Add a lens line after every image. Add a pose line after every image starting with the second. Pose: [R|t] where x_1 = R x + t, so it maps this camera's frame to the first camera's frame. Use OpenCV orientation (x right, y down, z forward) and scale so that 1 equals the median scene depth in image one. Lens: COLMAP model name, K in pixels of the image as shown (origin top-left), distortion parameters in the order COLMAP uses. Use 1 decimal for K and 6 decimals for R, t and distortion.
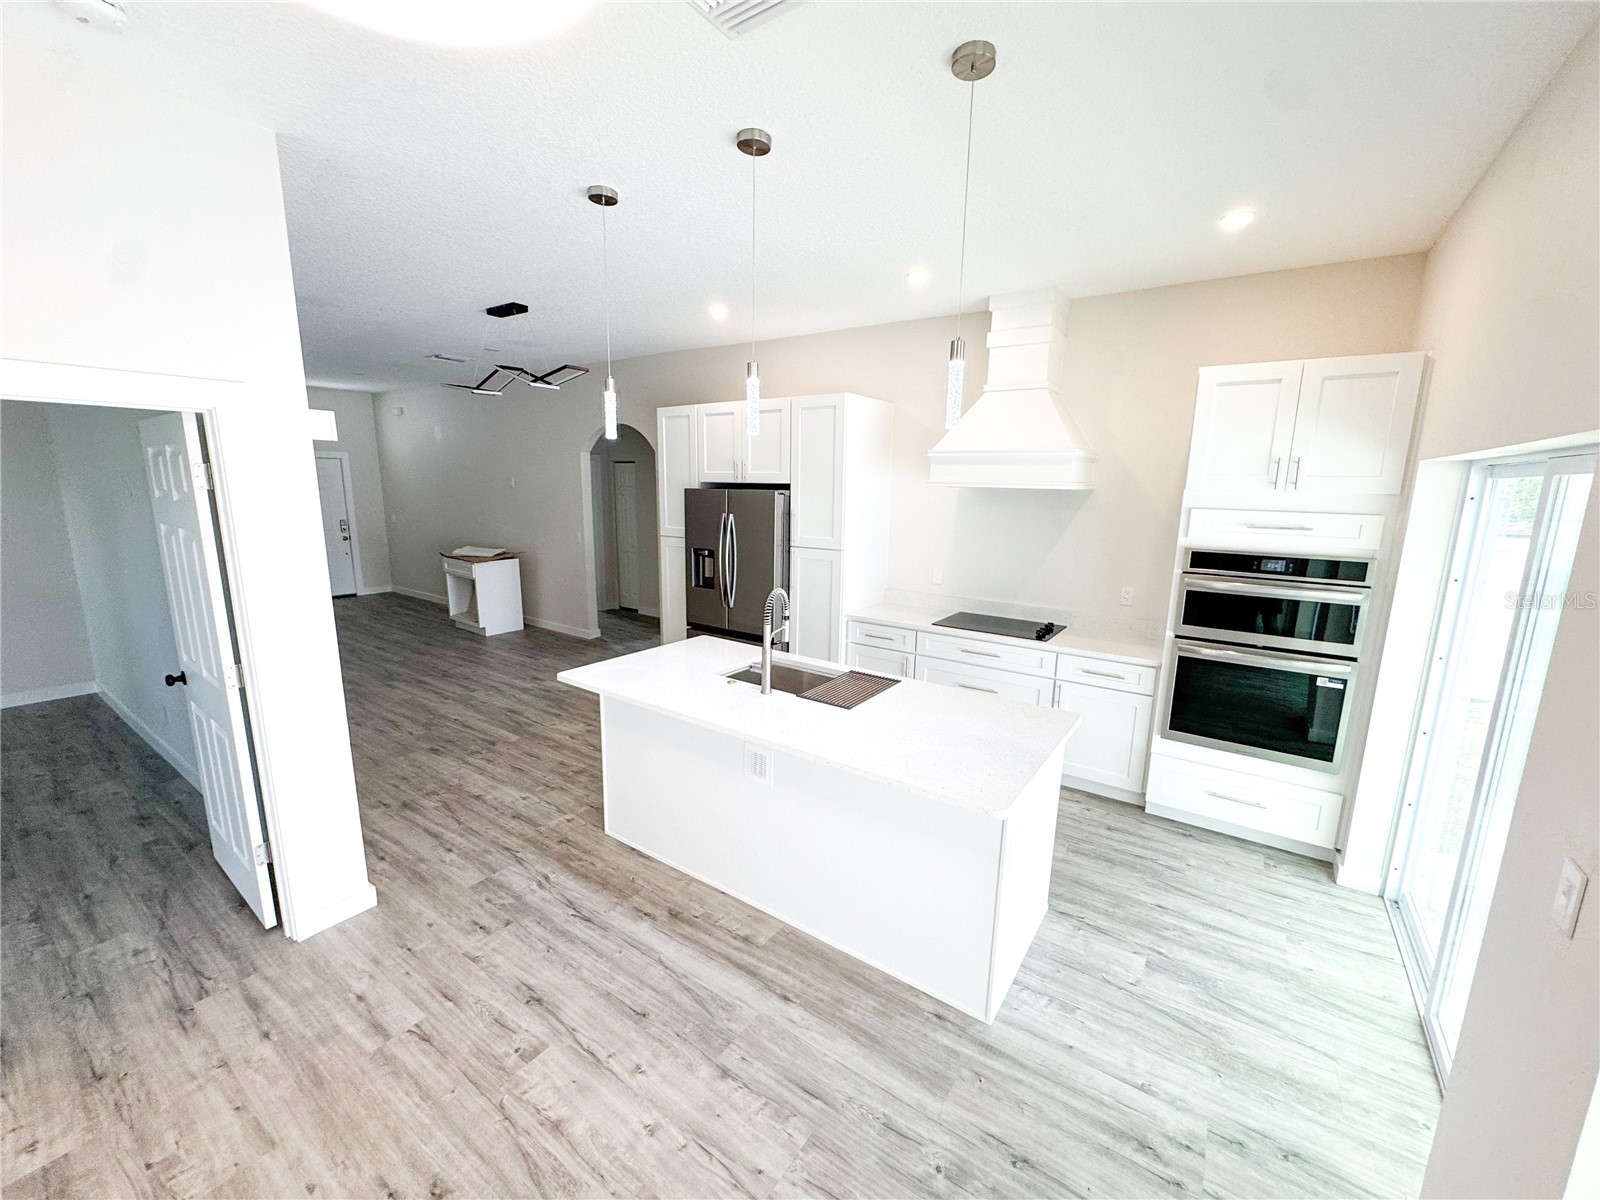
lens RADIAL K [[639.6, 0, 802.5], [0, 639.6, 599.7], [0, 0, 1]] dist [-0.004383, 0.000445]
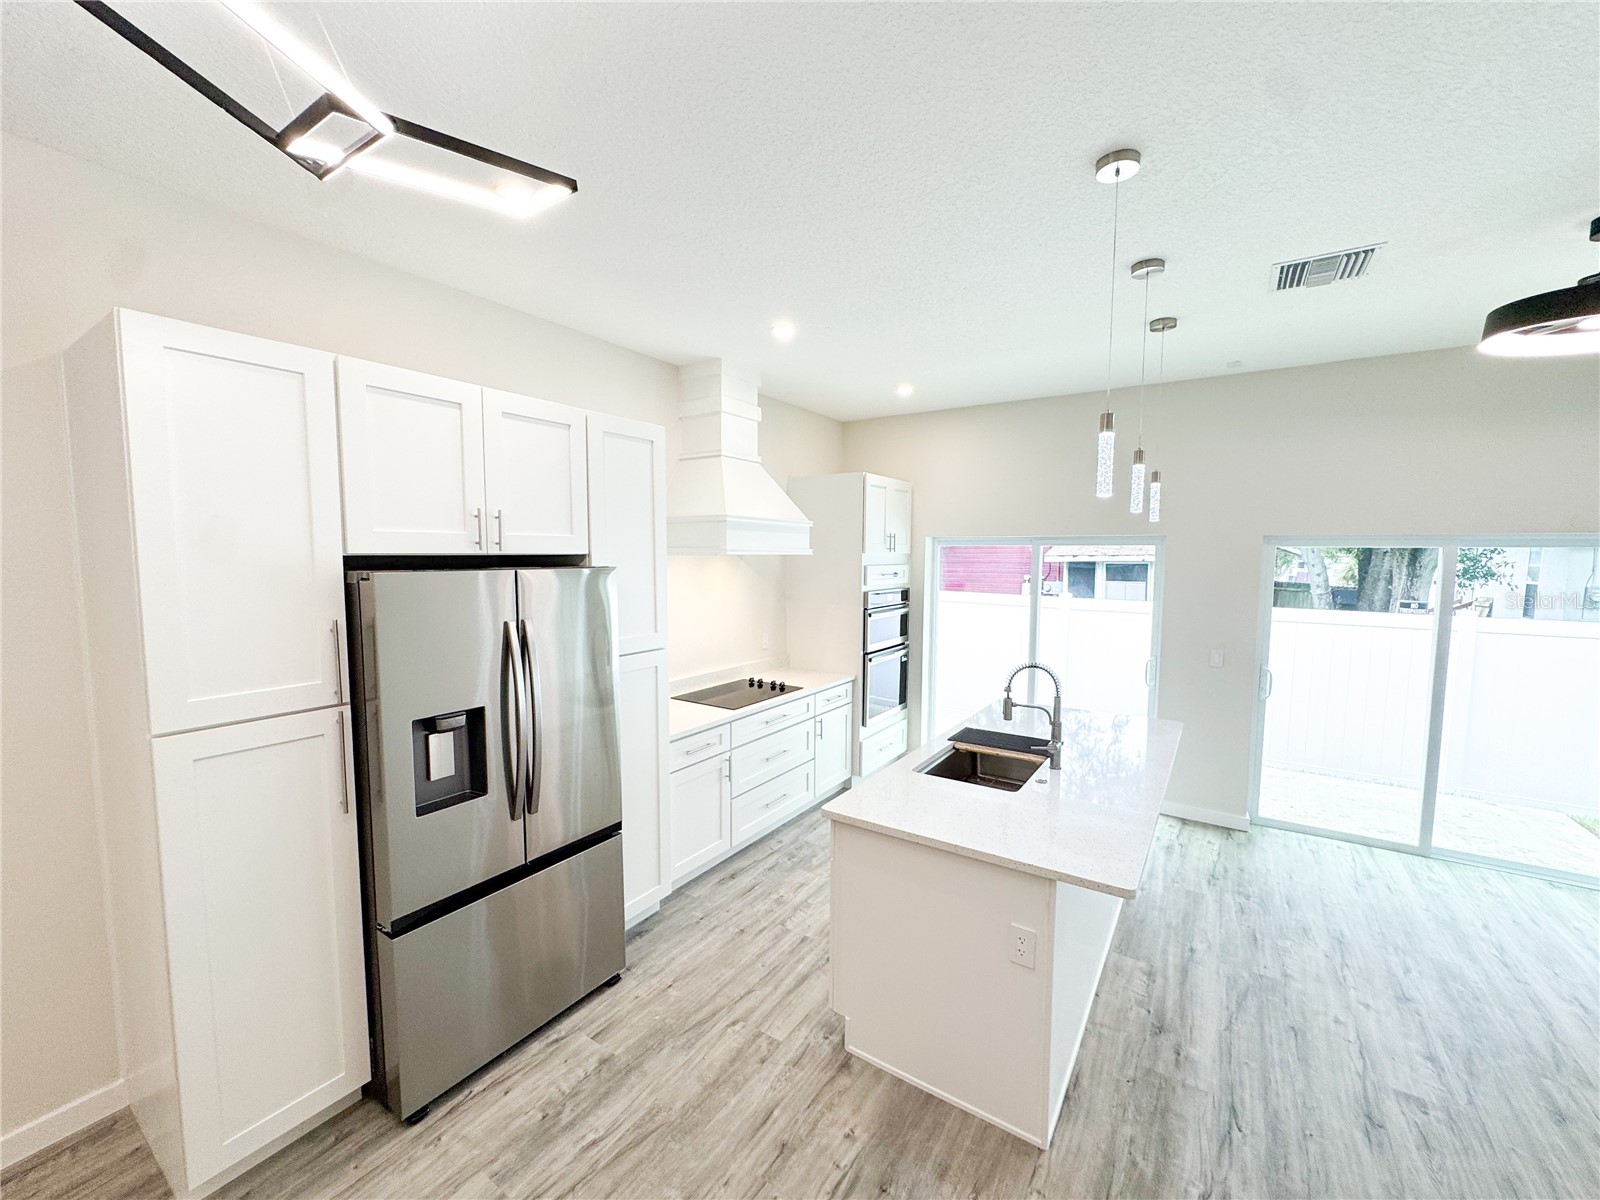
lens RADIAL K [[639.6, 0, 800.0], [0, 639.6, 599.9], [0, 0, 1]] dist [-0.004383, 0.000445]
pose [[-0.019309, -0.091810, 0.995589, -0.849625], [0.176596, 0.979806, 0.093780, -0.226101], [-0.984094, 0.177628, -0.002706, 1.148263]]
